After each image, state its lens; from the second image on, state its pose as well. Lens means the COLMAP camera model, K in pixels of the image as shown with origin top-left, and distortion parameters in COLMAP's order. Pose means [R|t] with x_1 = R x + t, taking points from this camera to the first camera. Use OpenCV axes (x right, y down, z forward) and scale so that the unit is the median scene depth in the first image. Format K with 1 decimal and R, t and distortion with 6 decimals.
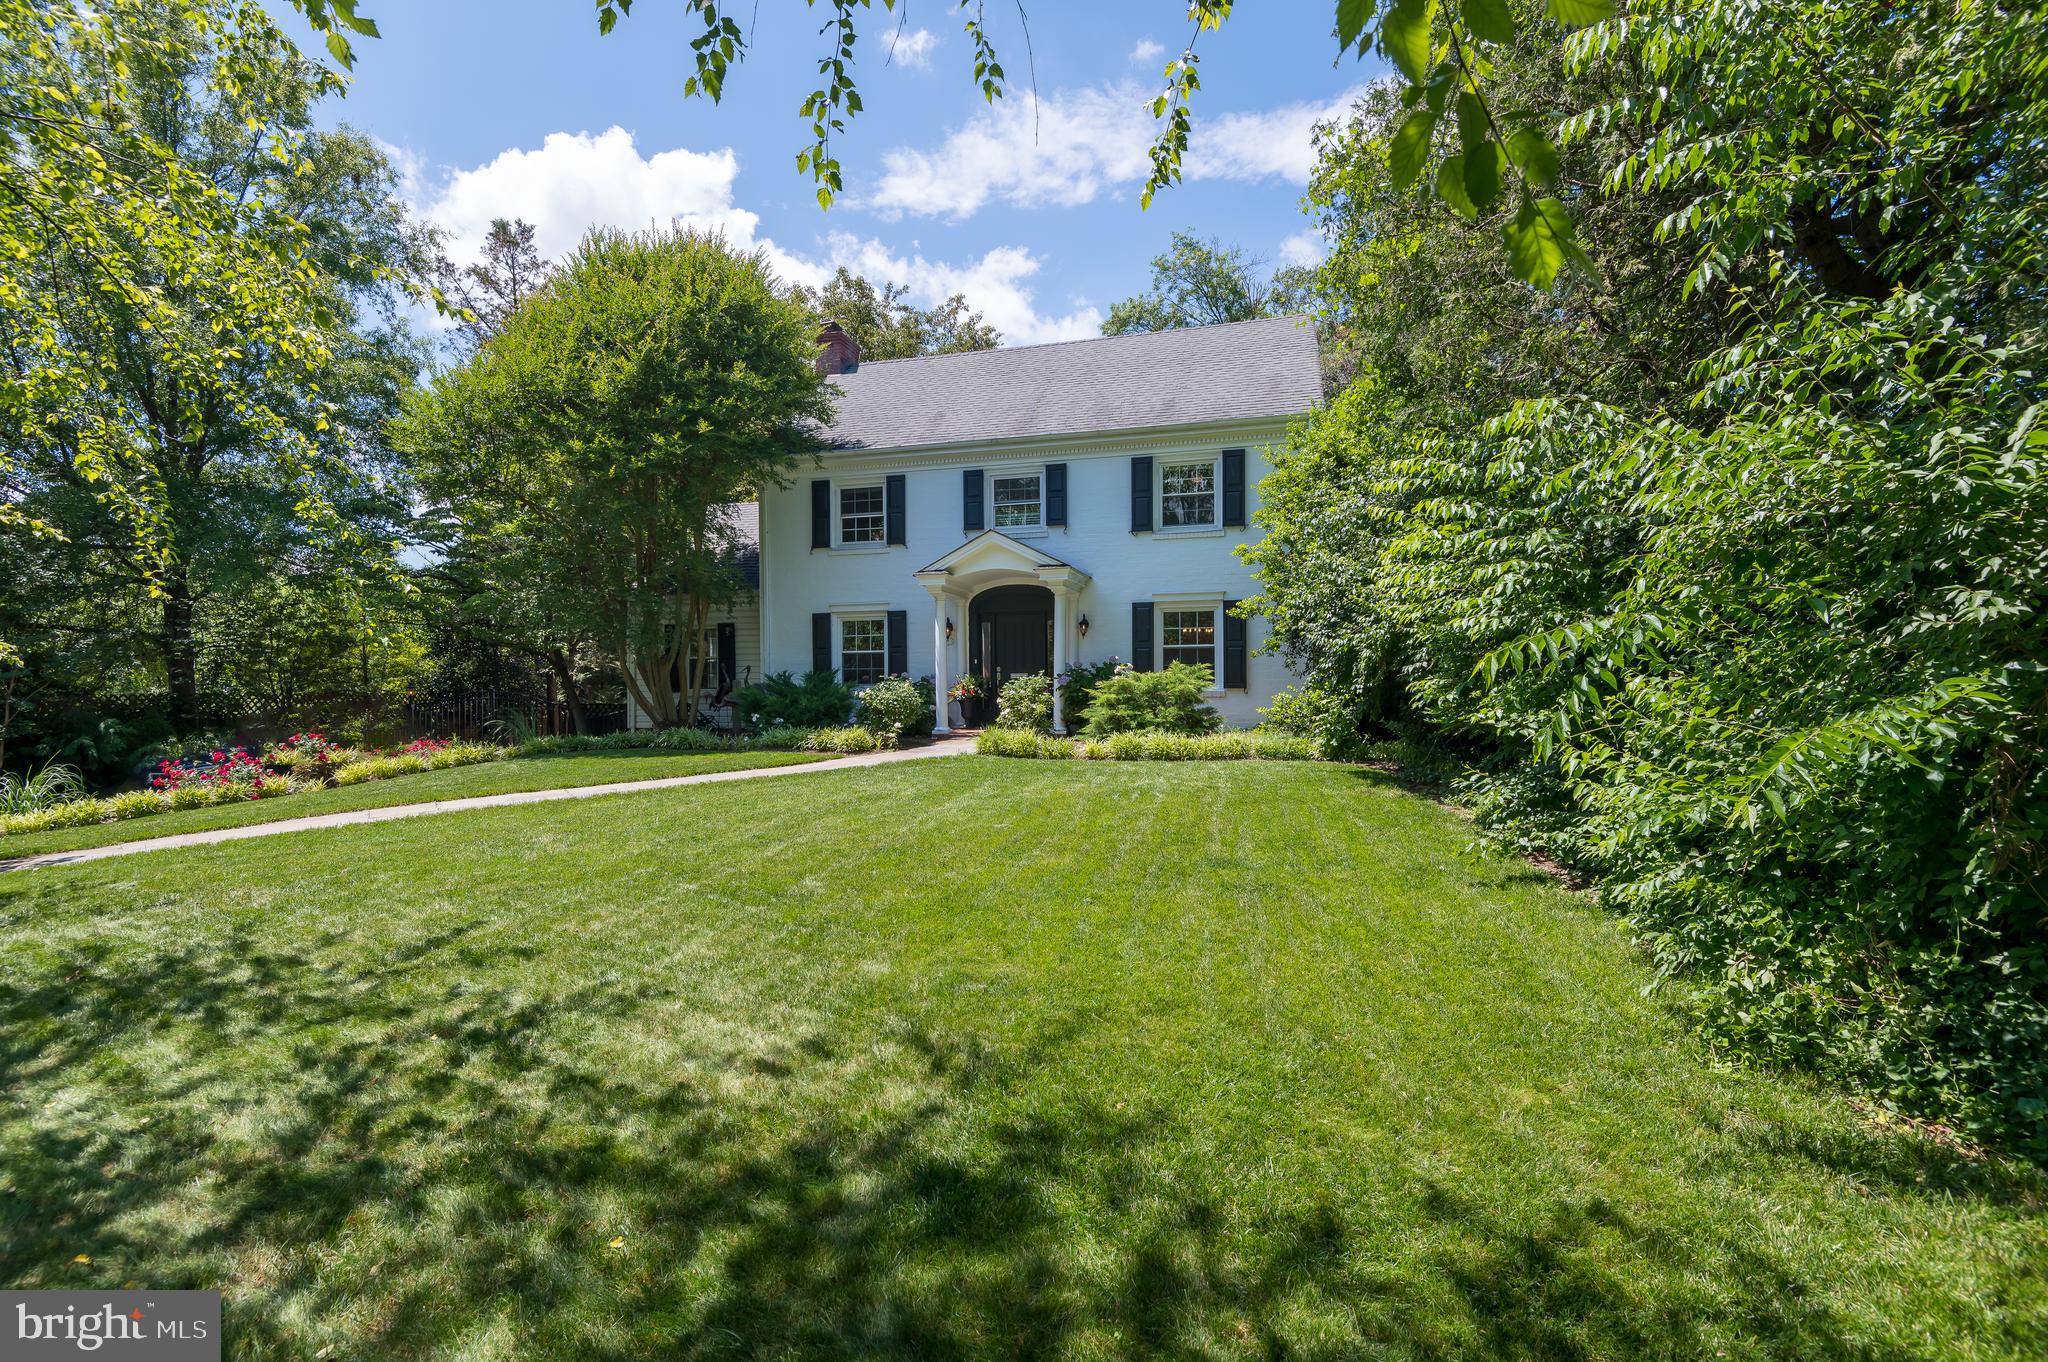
lens RADIAL K [[923.6, 0, 1030.7], [0, 923.6, 684.6], [0, 0, 1]] dist [0.010622, -0.002769]
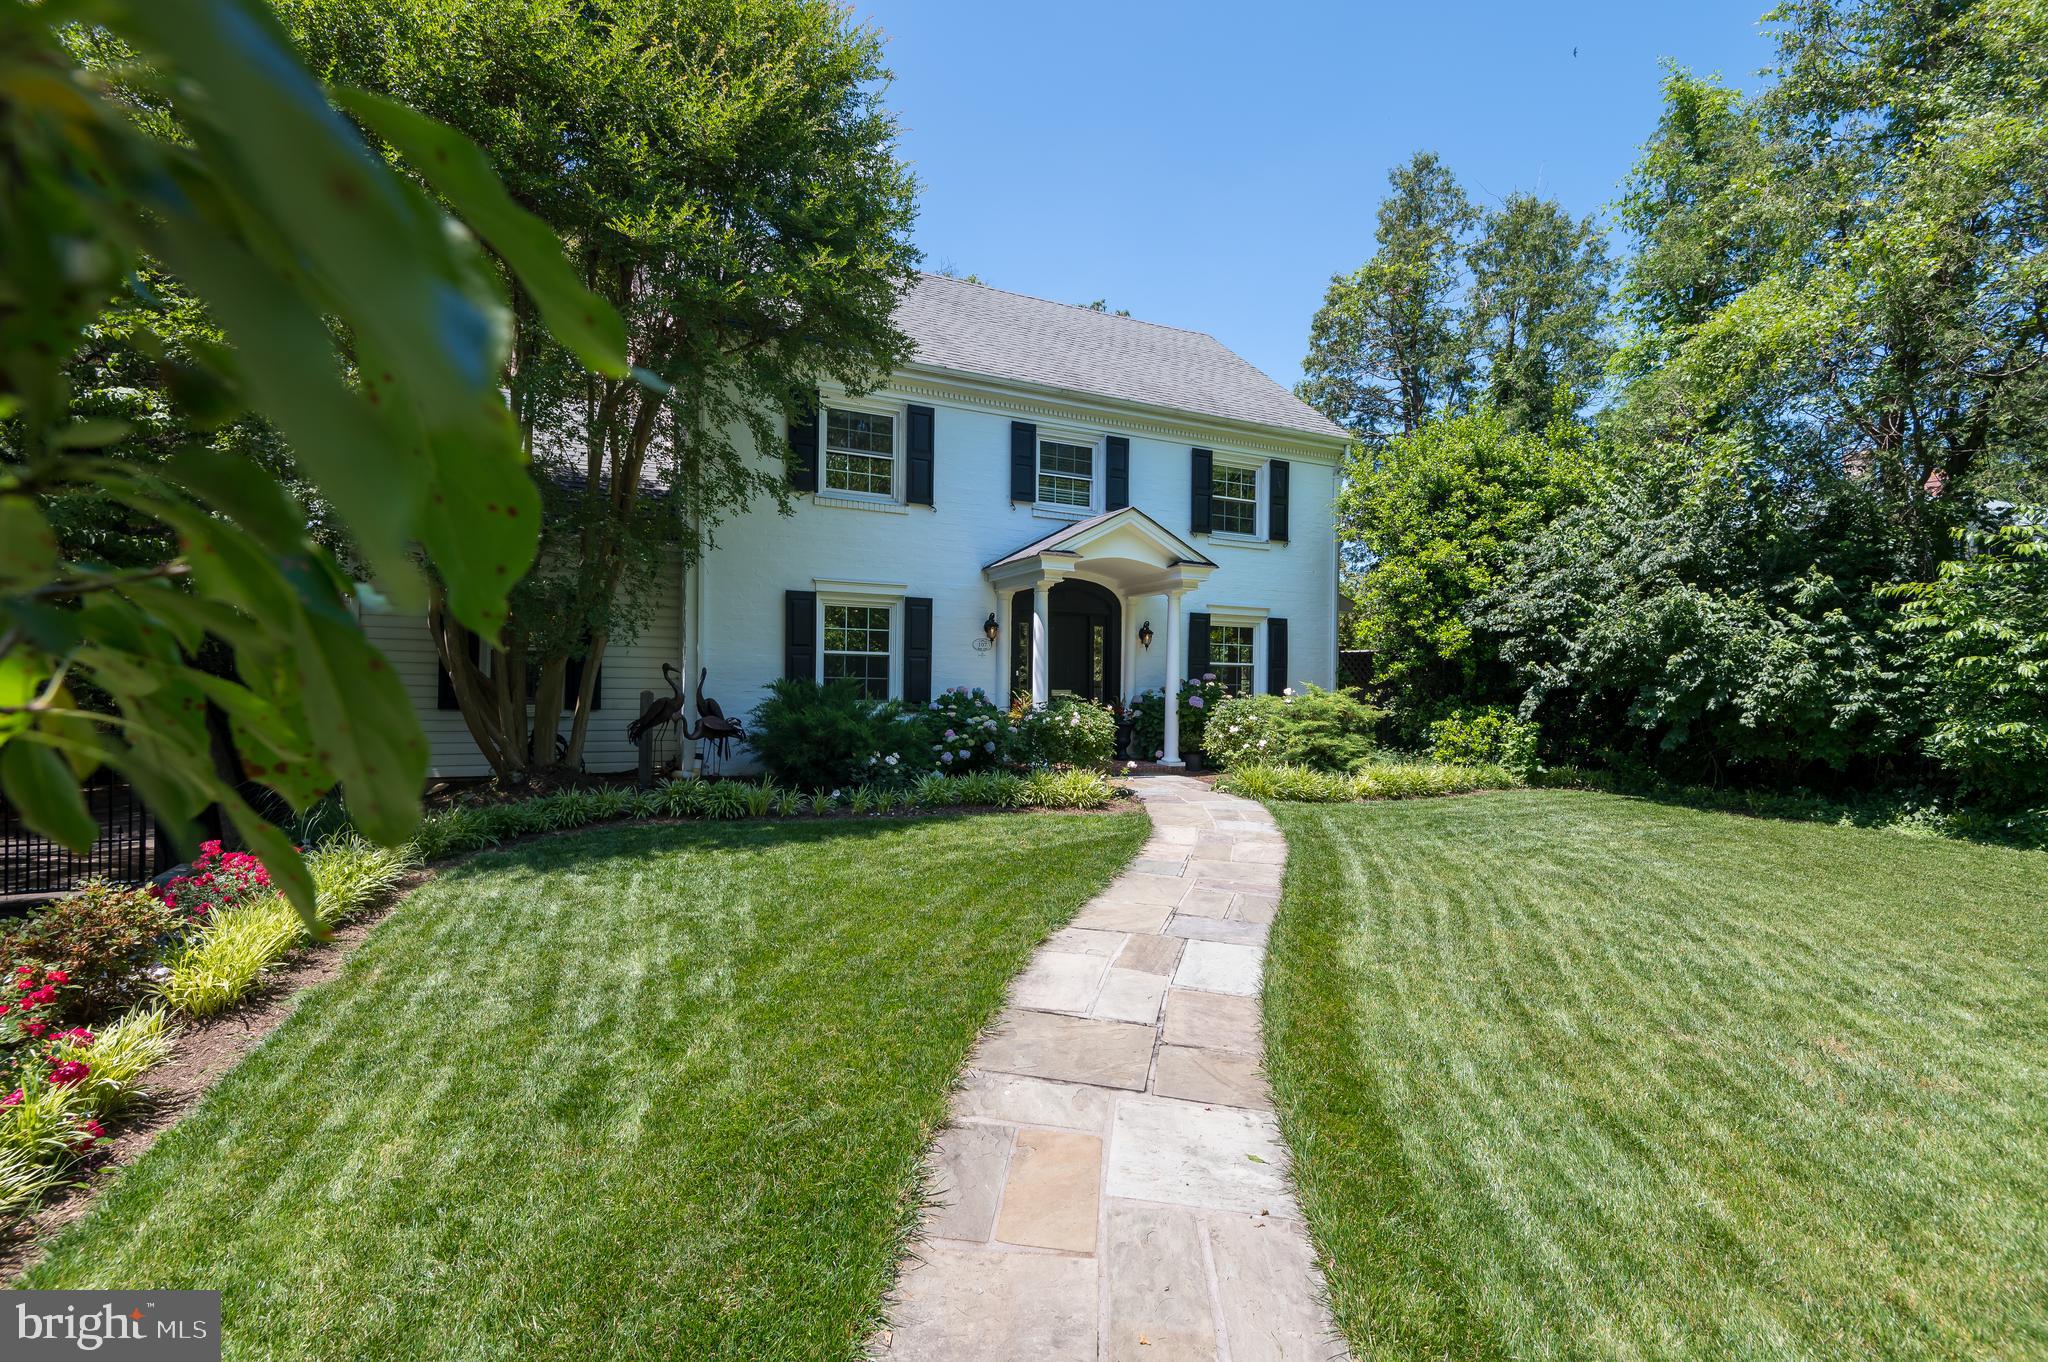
lens RADIAL K [[923.6, 0, 1023.9], [0, 923.6, 689.1], [0, 0, 1]] dist [0.010622, -0.002769]
pose [[0.755006, 0.016874, 0.655500, -0.560747], [-0.022776, 0.999740, 0.000498, -0.011695], [-0.655322, -0.015306, 0.755195, 0.417697]]
